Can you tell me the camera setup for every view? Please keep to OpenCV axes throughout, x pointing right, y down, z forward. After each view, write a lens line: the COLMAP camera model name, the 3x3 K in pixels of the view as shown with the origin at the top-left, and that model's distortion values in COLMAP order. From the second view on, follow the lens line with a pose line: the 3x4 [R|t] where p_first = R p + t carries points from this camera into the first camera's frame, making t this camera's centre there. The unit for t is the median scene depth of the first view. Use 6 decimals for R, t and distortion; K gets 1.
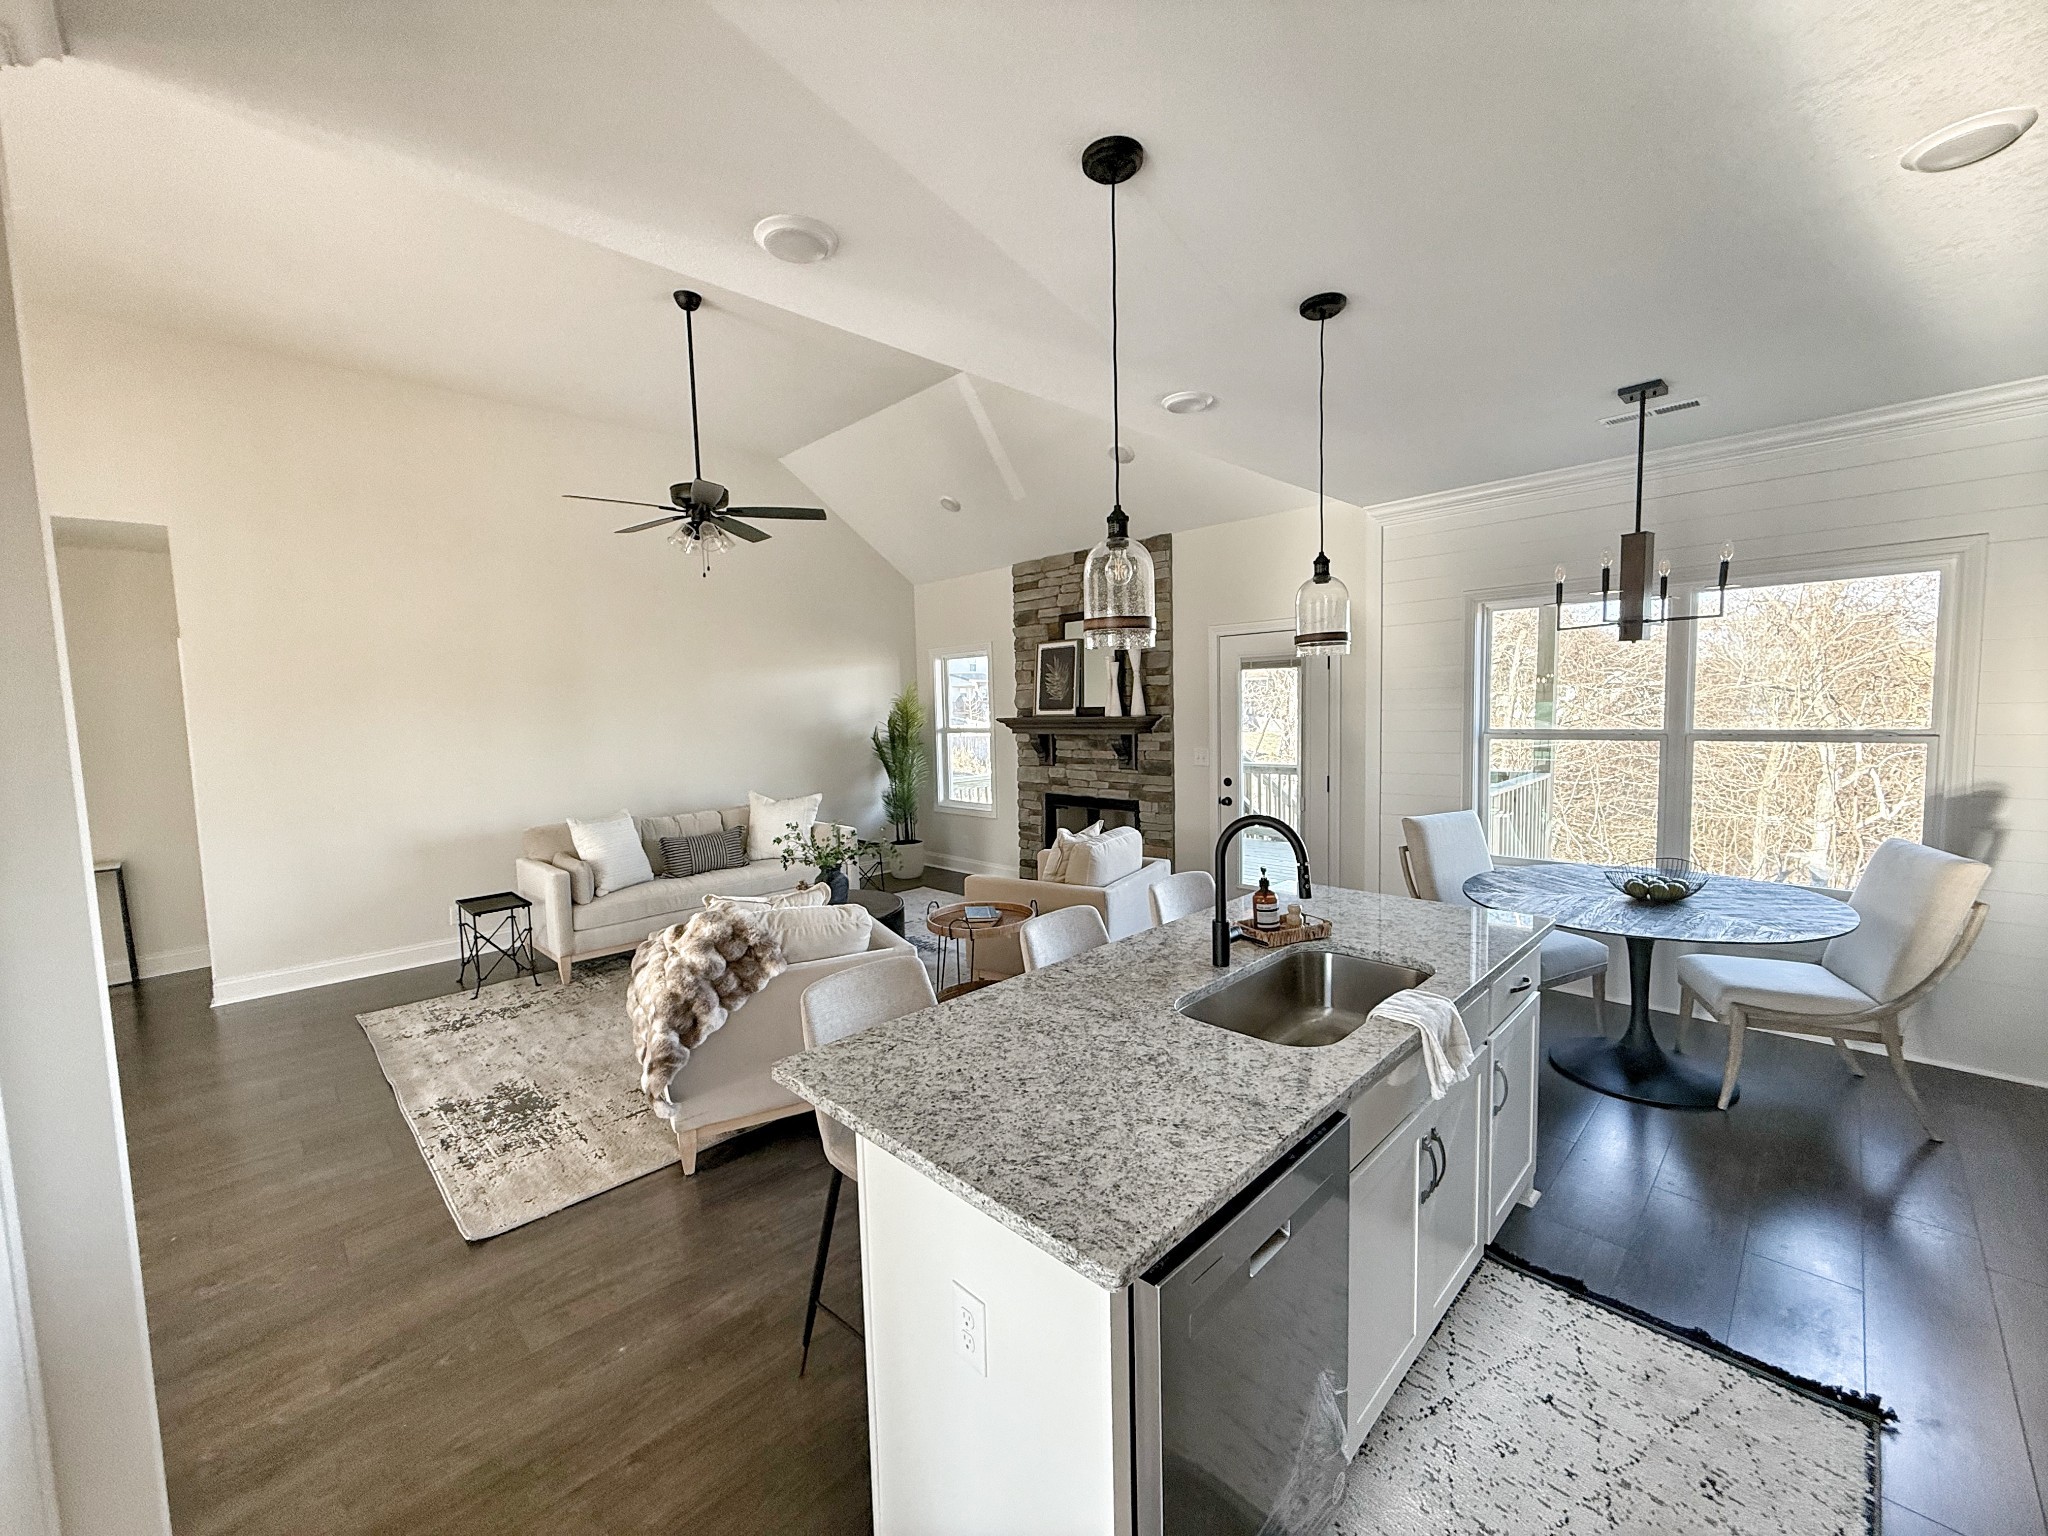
lens RADIAL K [[812.9, 0, 1022.1], [0, 812.9, 771.7], [0, 0, 1]] dist [-0.000273, 0.000520]
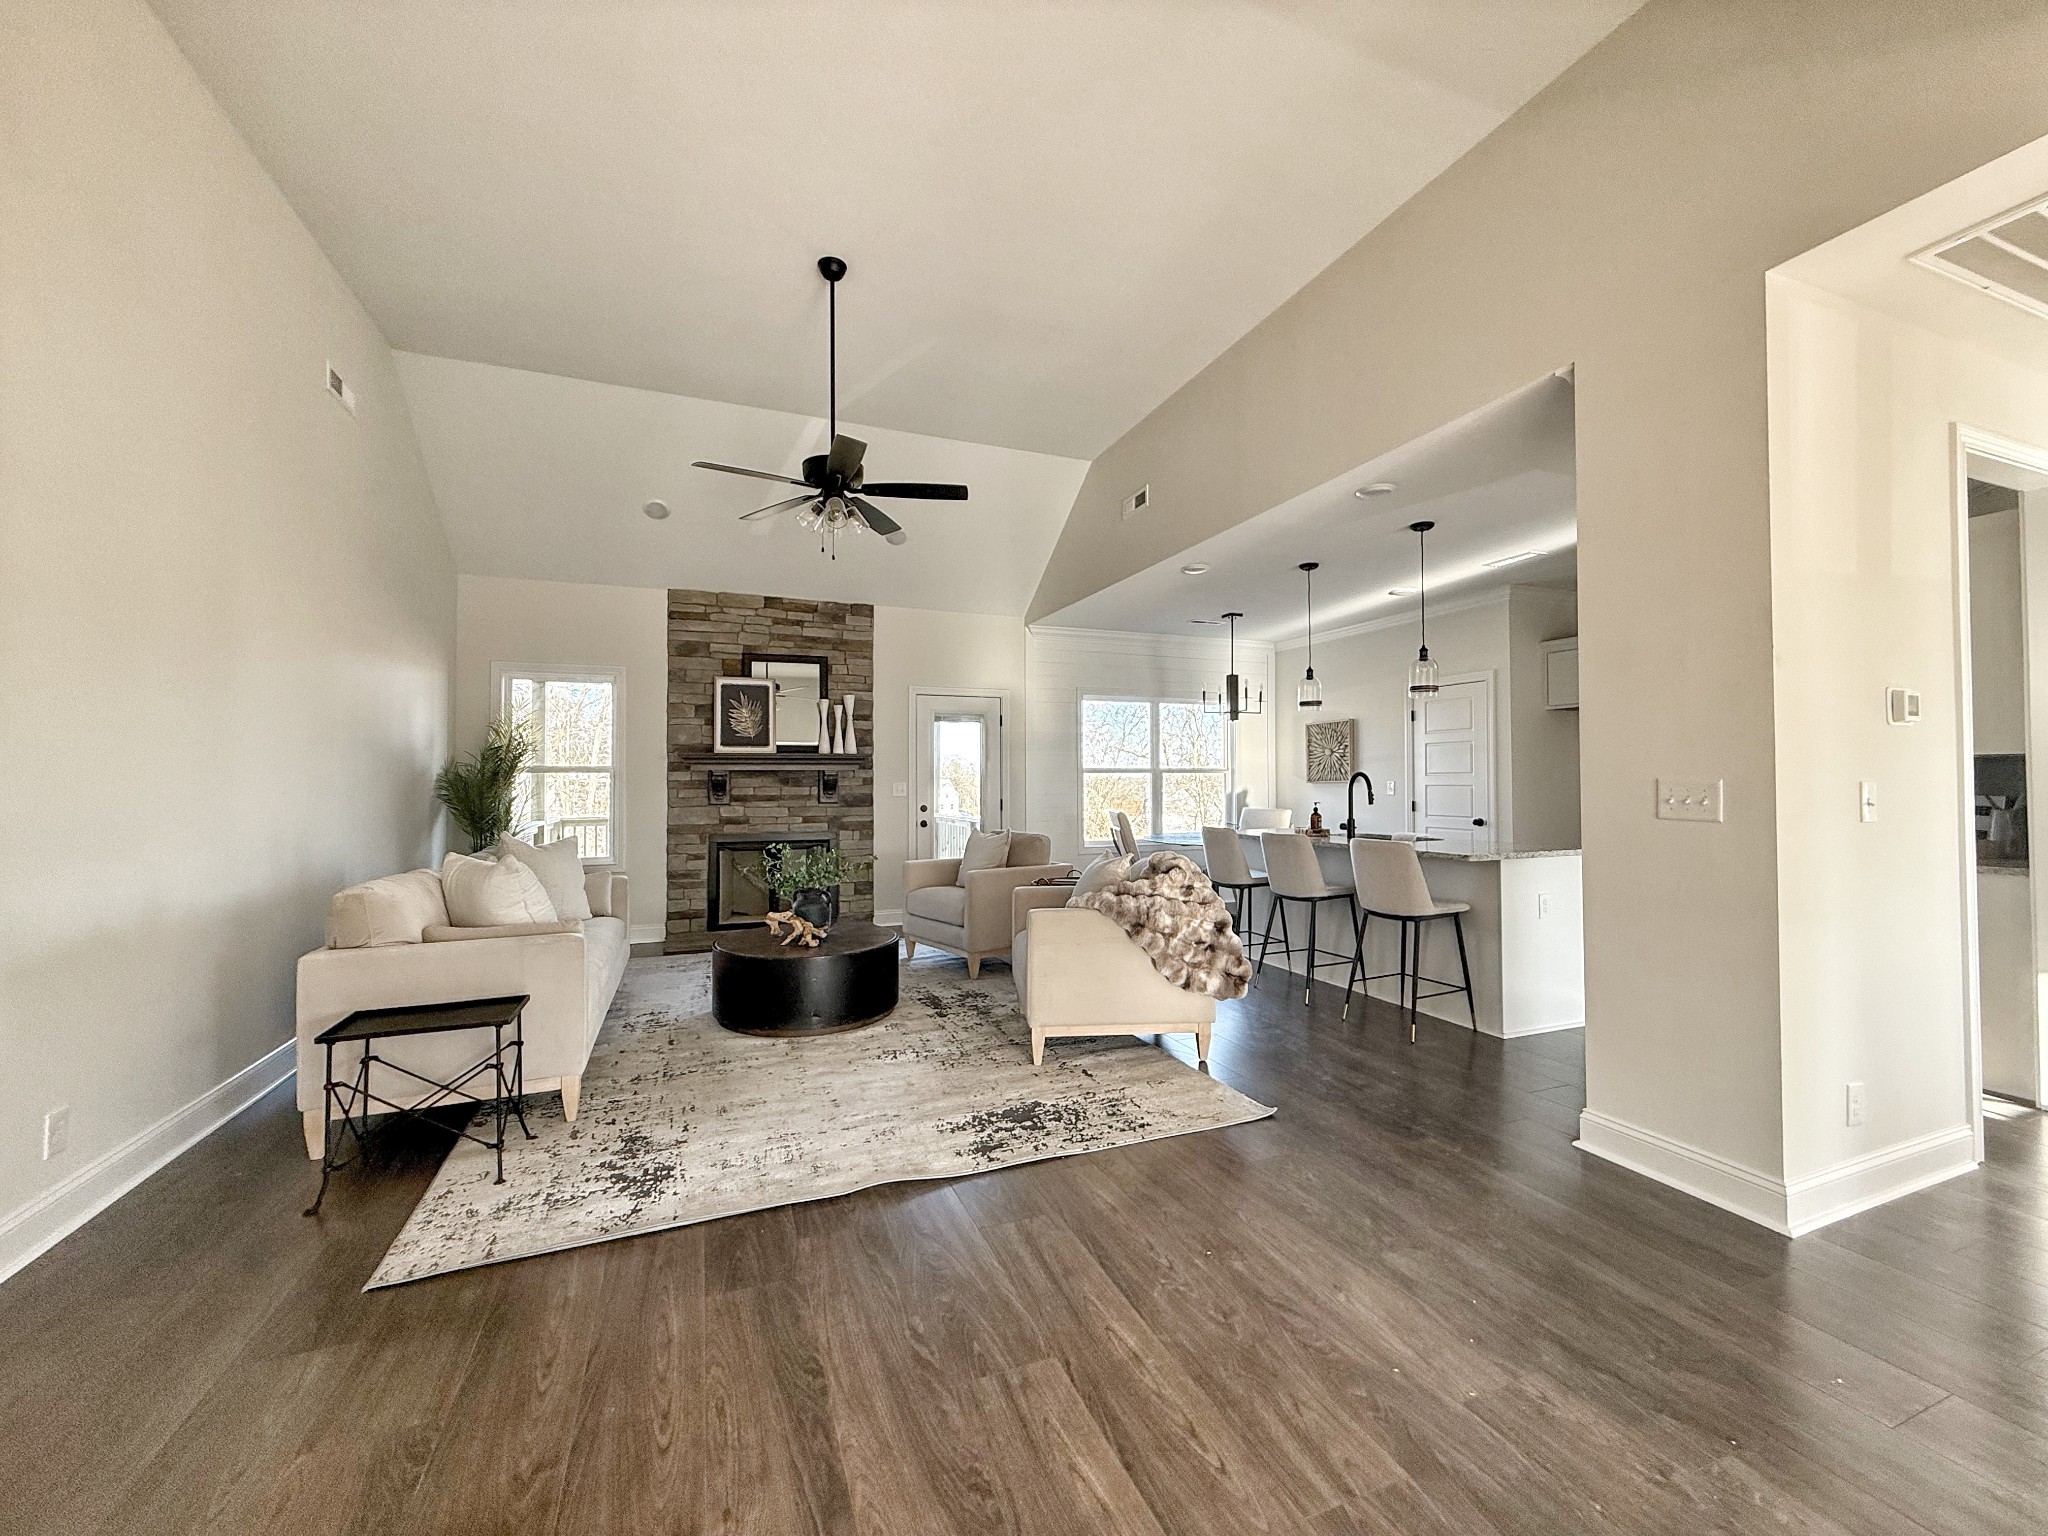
lens RADIAL K [[812.9, 0, 1022.1], [0, 812.9, 770.2], [0, 0, 1]] dist [-0.000273, 0.000520]
pose [[0.390805, 0.040263, 0.919593, -0.809049], [0.070335, 0.994816, -0.073448, 0.053820], [-0.917783, 0.093383, 0.385947, 0.342051]]
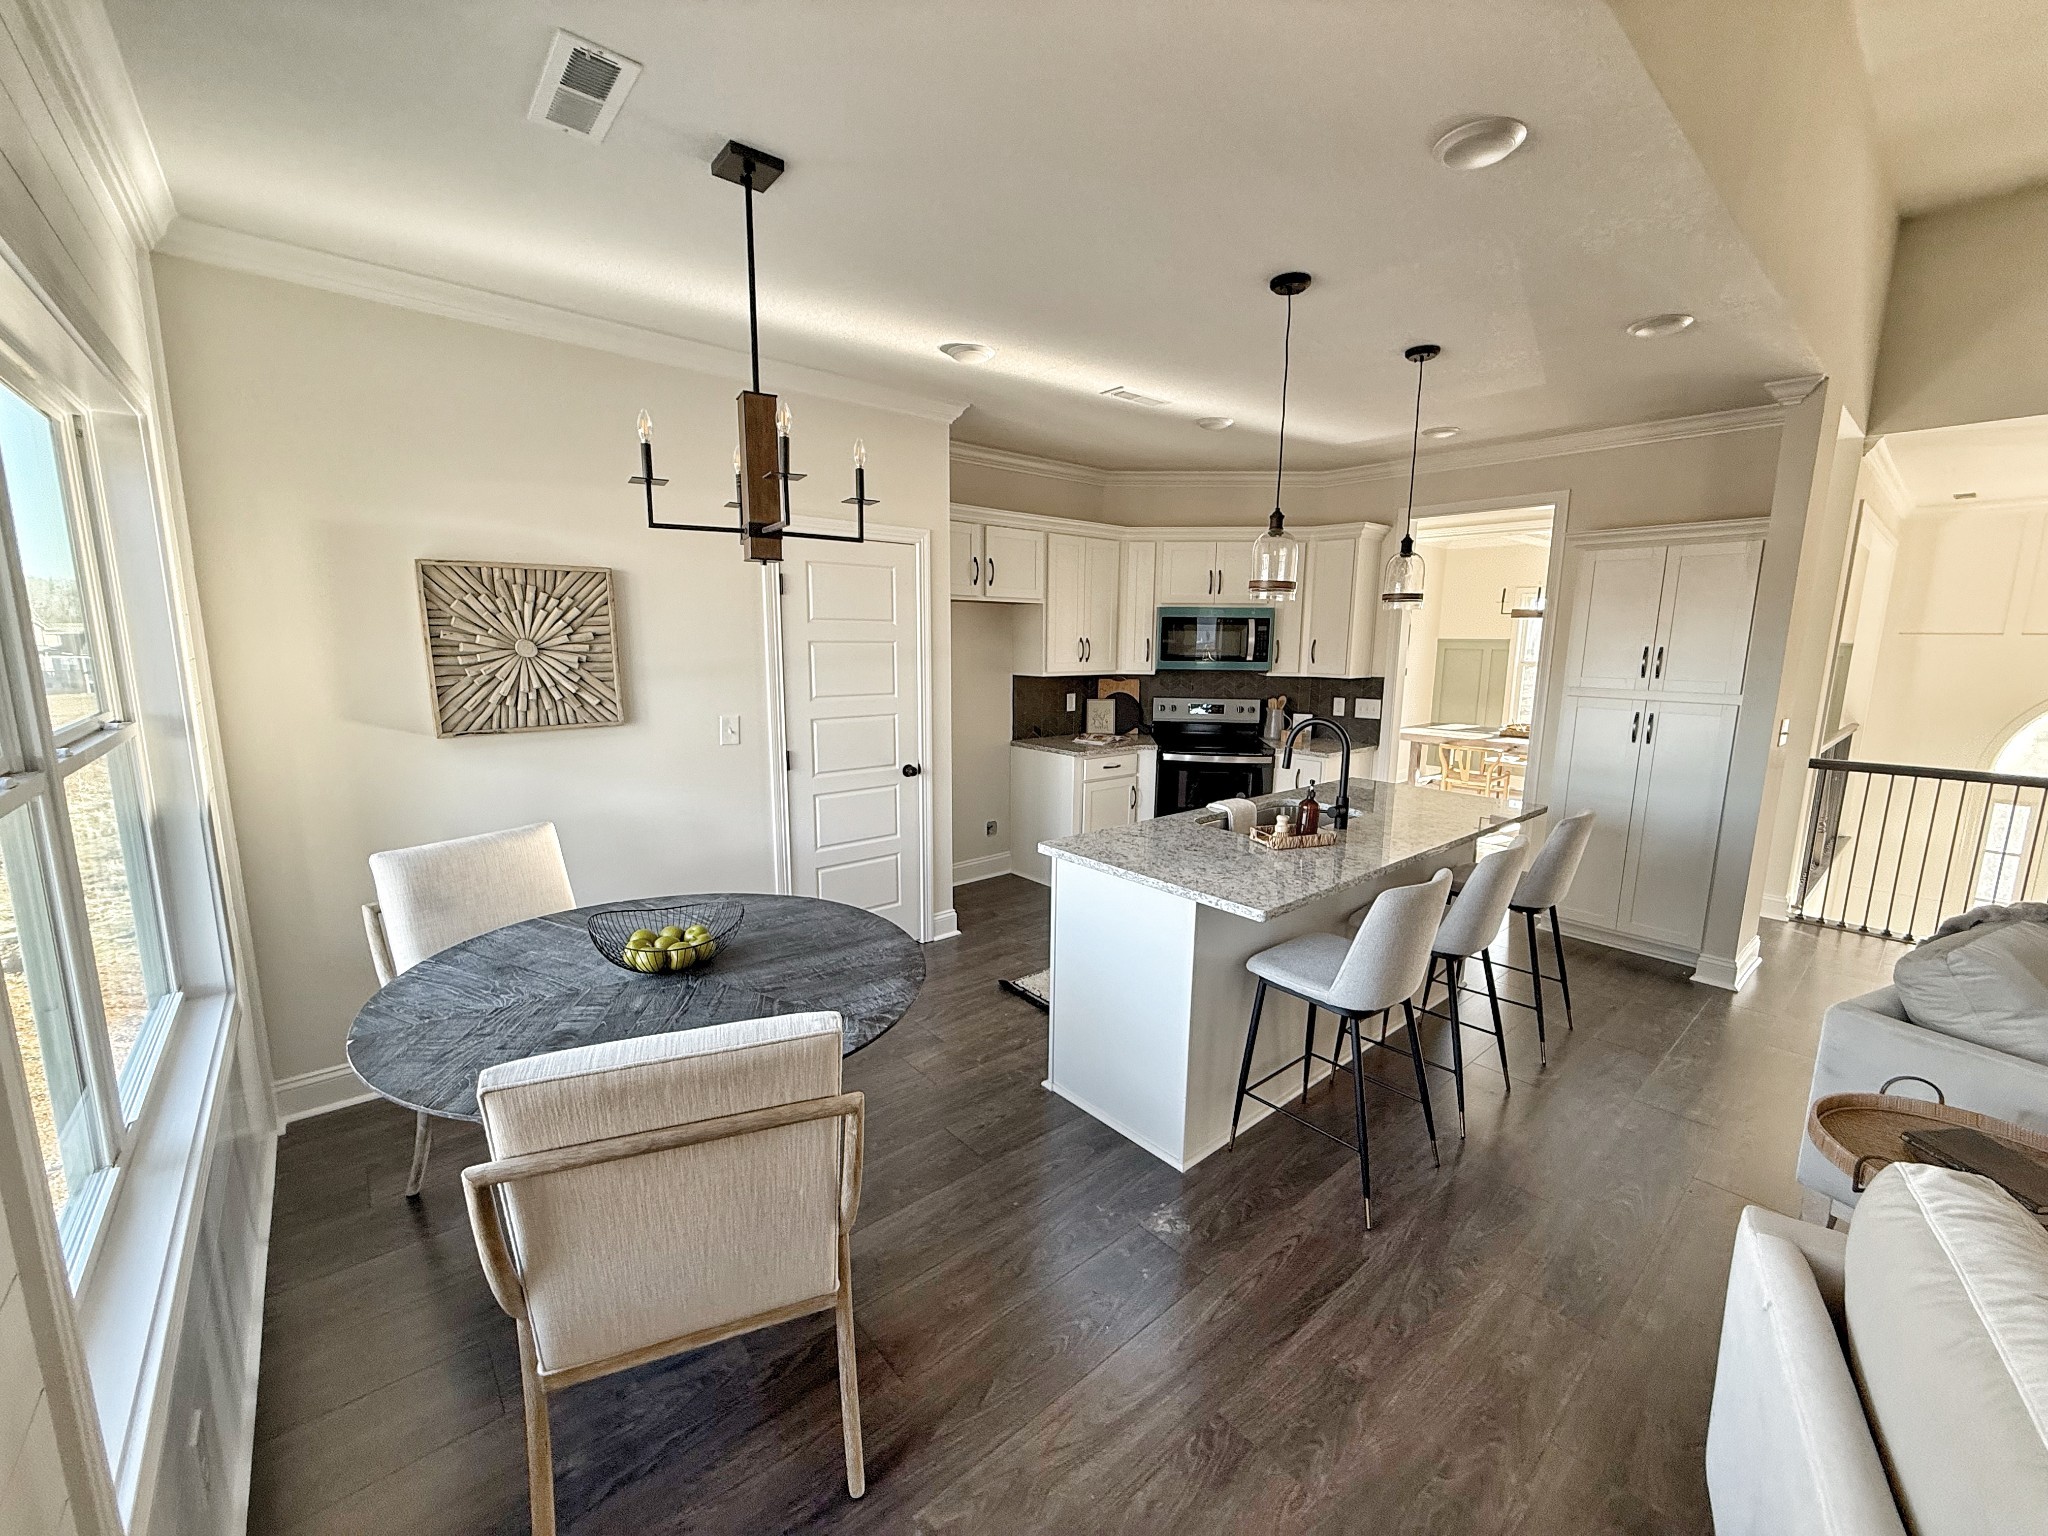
lens RADIAL K [[812.9, 0, 1022.4], [0, 812.9, 768.1], [0, 0, 1]] dist [-0.000273, 0.000520]
pose [[-0.997339, 0.004814, 0.072748, 0.249500], [0.022337, 0.970008, 0.242046, -0.077741], [-0.069401, 0.243027, -0.967534, 0.856026]]
